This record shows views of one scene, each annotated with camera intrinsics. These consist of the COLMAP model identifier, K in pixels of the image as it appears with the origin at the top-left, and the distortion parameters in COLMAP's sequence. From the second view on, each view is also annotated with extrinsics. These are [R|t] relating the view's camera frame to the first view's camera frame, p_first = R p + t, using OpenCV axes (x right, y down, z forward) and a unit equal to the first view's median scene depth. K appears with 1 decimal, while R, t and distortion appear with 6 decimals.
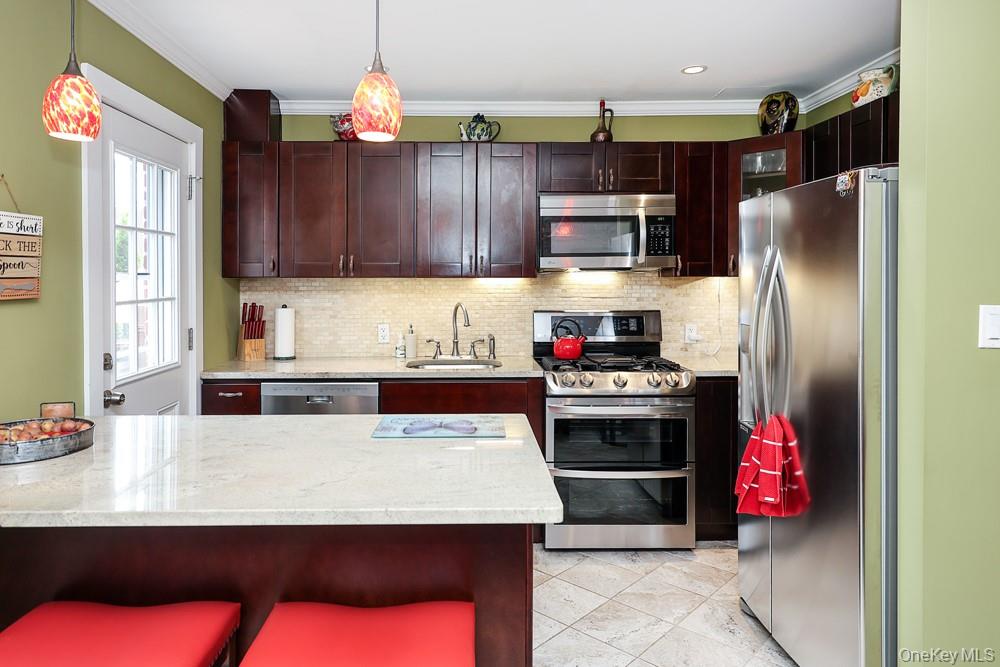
lens RADIAL K [[641.1, 0, 460.0], [0, 641.1, 303.0], [0, 0, 1]] dist [-0.000149, 0.000269]
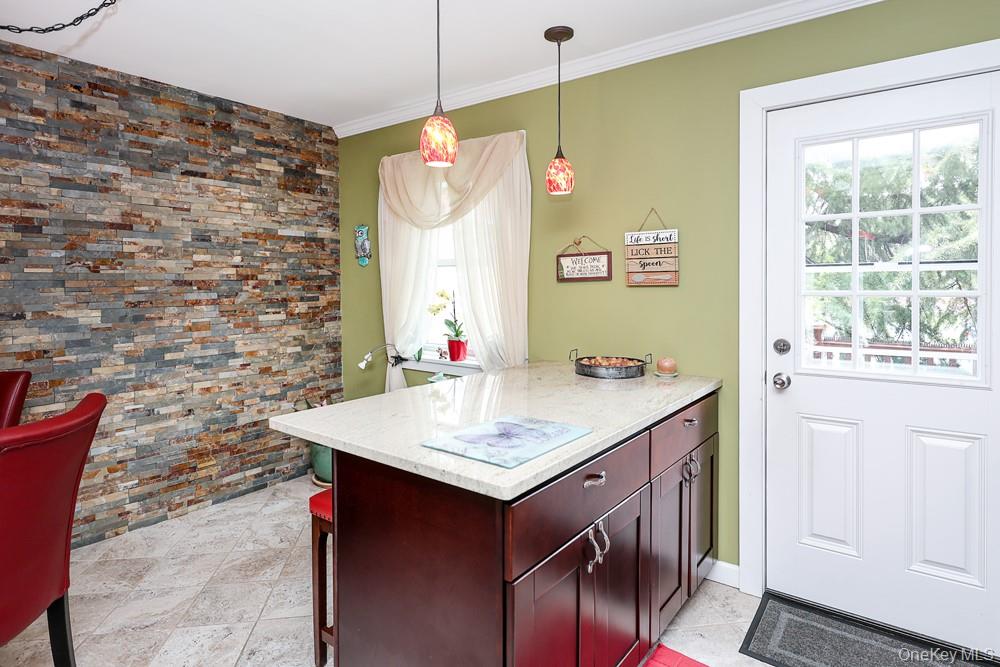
lens RADIAL K [[548.0, 0, 496.4], [0, 548.0, 295.6], [0, 0, 1]] dist [0.002183, 0.000876]
pose [[-0.609329, 0.019537, -0.792677, 0.317516], [-0.028203, 0.998530, 0.046290, -0.016992], [0.792416, 0.050562, -0.607882, 0.797744]]
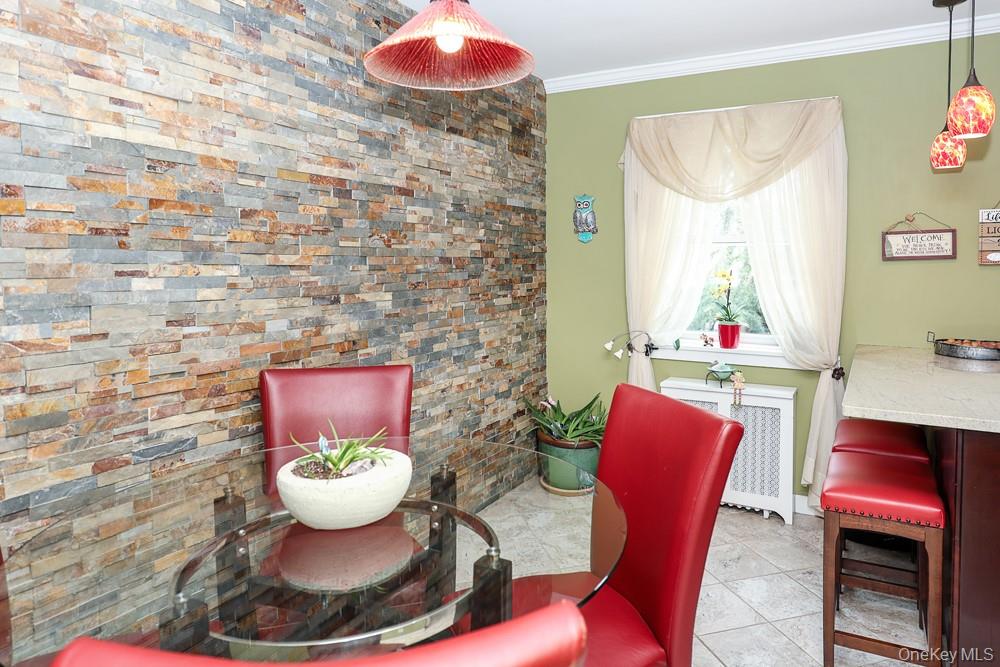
lens RADIAL K [[640.9, 0, 520.6], [0, 640.9, 284.2], [0, 0, 1]] dist [0.000713, 0.001862]
pose [[-0.479445, 0.027429, -0.877143, 0.635405], [-0.034946, 0.998122, 0.050314, 0.002456], [0.876876, 0.054775, -0.477586, 0.369933]]
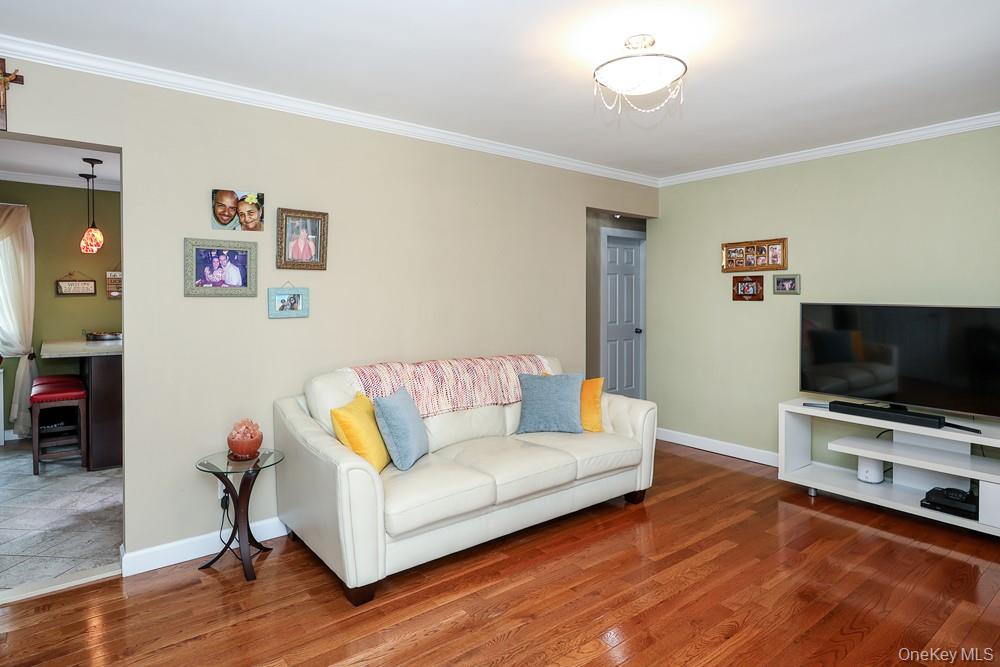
lens RADIAL K [[558.3, 0, 512.9], [0, 558.3, 312.4], [0, 0, 1]] dist [0.003145, 0.000693]
pose [[0.639165, 0.028879, -0.768527, 1.533477], [-0.039434, 0.999211, 0.004751, -0.011743], [0.768058, 0.027269, 0.639800, 0.364035]]
